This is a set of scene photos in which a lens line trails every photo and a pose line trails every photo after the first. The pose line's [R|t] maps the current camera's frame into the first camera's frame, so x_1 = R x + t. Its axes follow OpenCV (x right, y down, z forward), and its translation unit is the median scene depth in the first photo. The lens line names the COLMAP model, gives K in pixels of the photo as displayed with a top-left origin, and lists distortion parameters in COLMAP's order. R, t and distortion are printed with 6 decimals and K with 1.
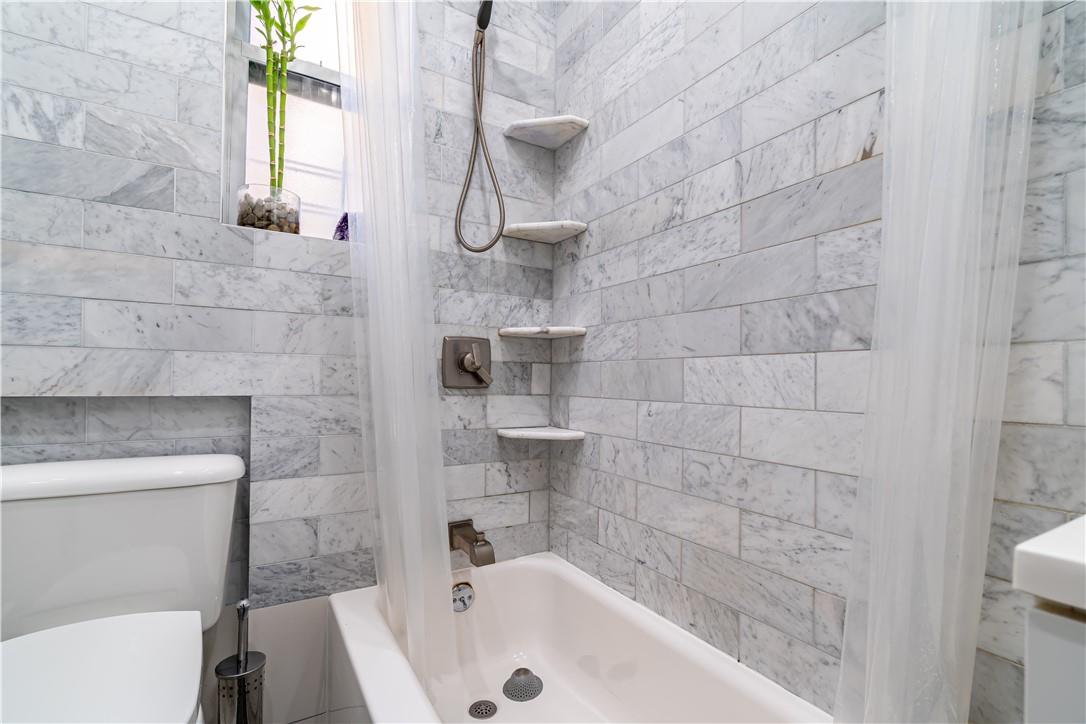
lens RADIAL K [[494.8, 0, 540.3], [0, 494.8, 362.5], [0, 0, 1]] dist [-0.004562, 0.000513]
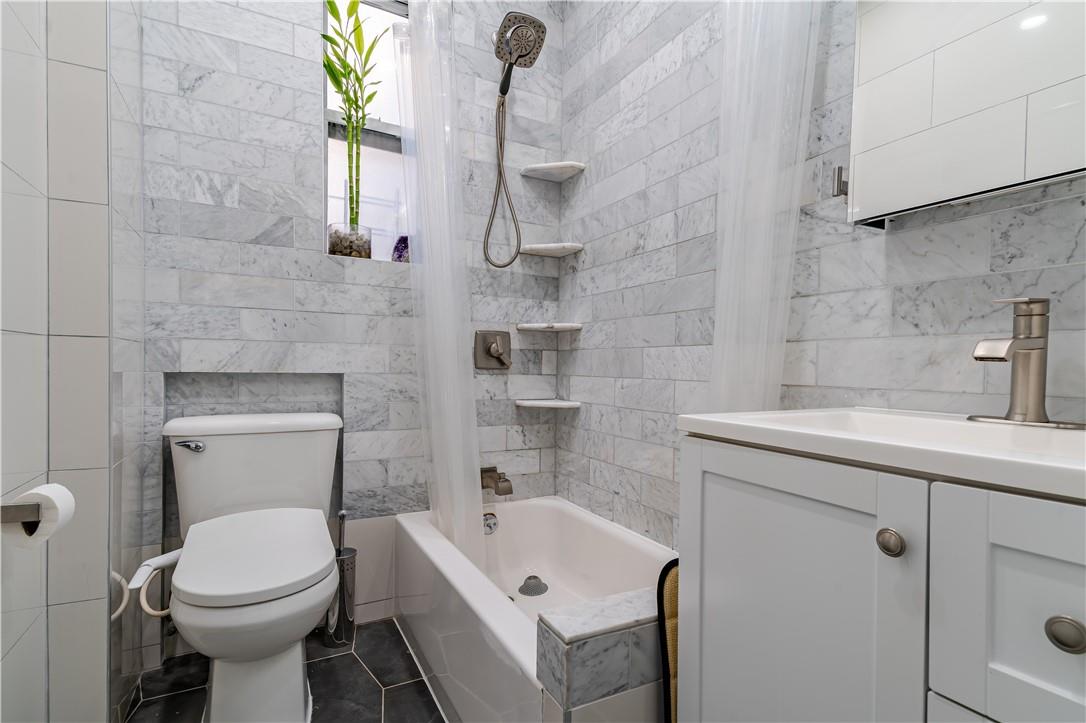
lens RADIAL K [[537.6, 0, 543.0], [0, 537.6, 361.5], [0, 0, 1]] dist [0.039041, -0.000157]
pose [[0.998696, 0.002571, -0.050992, 0.083218], [-0.001243, 0.999660, 0.026054, -0.009201], [0.051042, -0.025957, 0.998359, -0.600053]]
